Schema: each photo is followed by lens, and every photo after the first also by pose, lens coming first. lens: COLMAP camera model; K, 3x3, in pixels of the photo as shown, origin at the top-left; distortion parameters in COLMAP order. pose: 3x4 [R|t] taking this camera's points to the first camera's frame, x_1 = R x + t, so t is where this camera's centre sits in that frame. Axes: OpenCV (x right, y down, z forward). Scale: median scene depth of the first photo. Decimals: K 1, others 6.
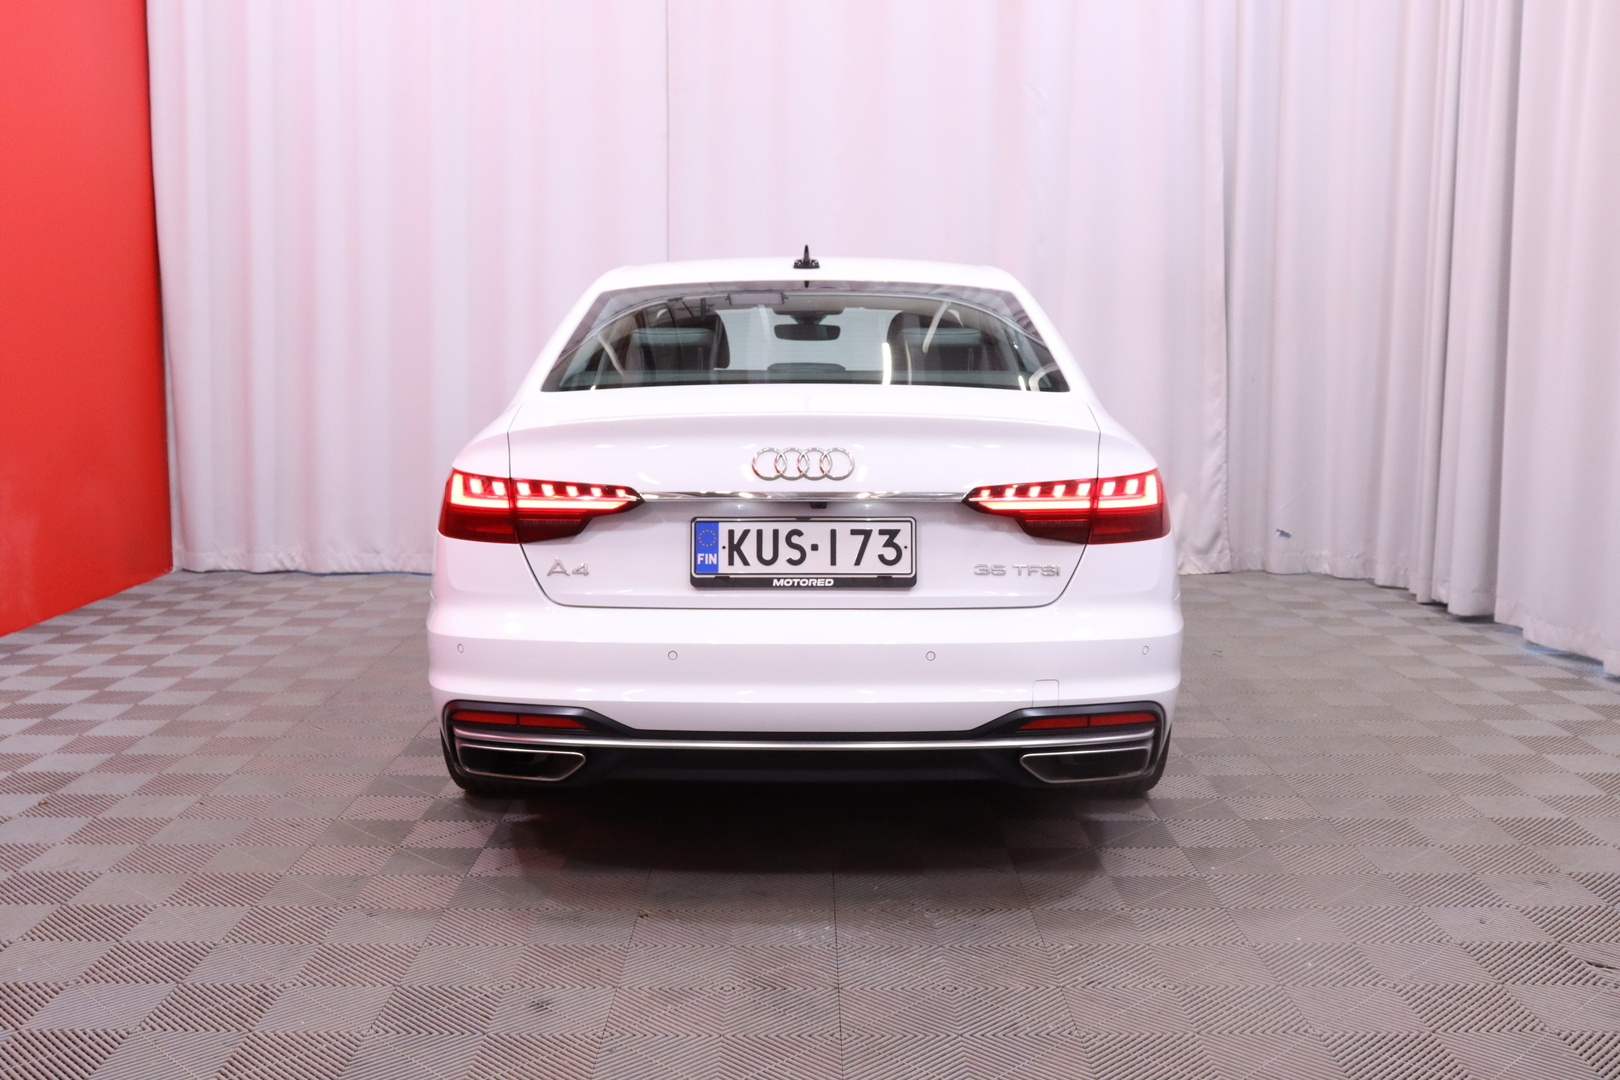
lens RADIAL K [[1595.5, 0, 813.6], [0, 1595.5, 541.8], [0, 0, 1]] dist [0.001722, 0.000000]
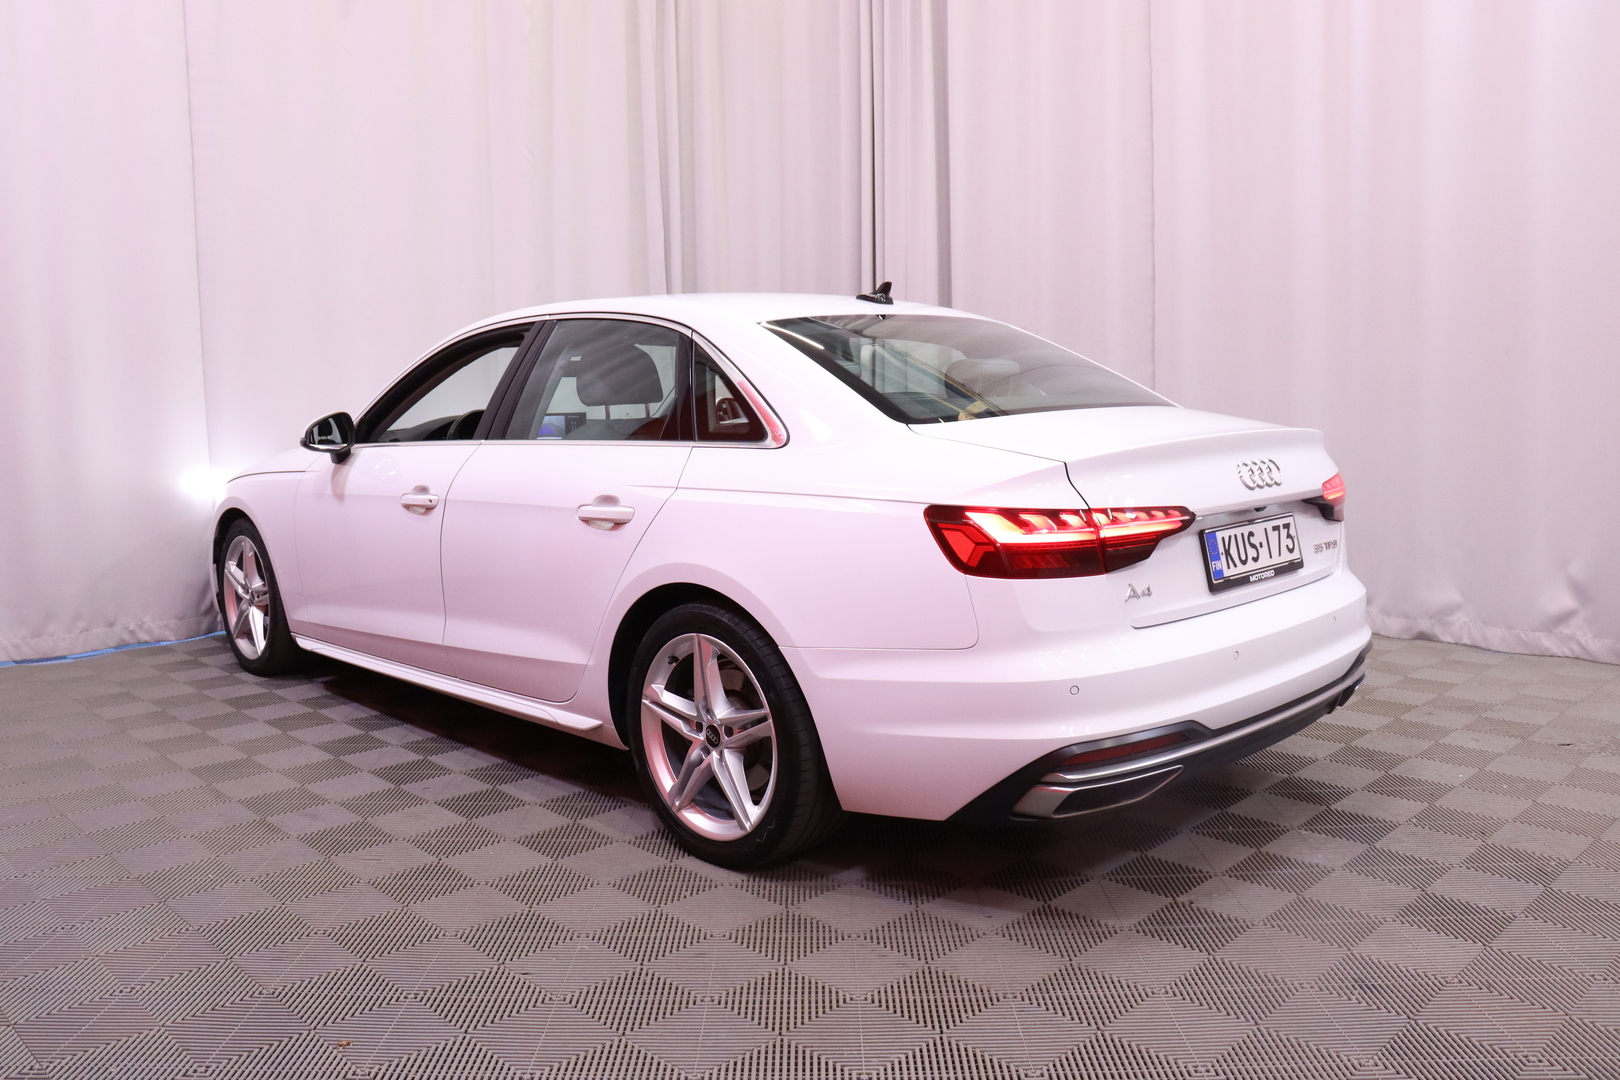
lens RADIAL K [[1317.7, 0, 808.1], [0, 1317.7, 529.1], [0, 0, 1]] dist [-0.127379, 0.012087]
pose [[0.706249, -0.095936, 0.701433, -0.890996], [0.104497, 0.994050, 0.030743, -0.071191], [-0.700209, 0.051585, 0.712072, 0.555908]]
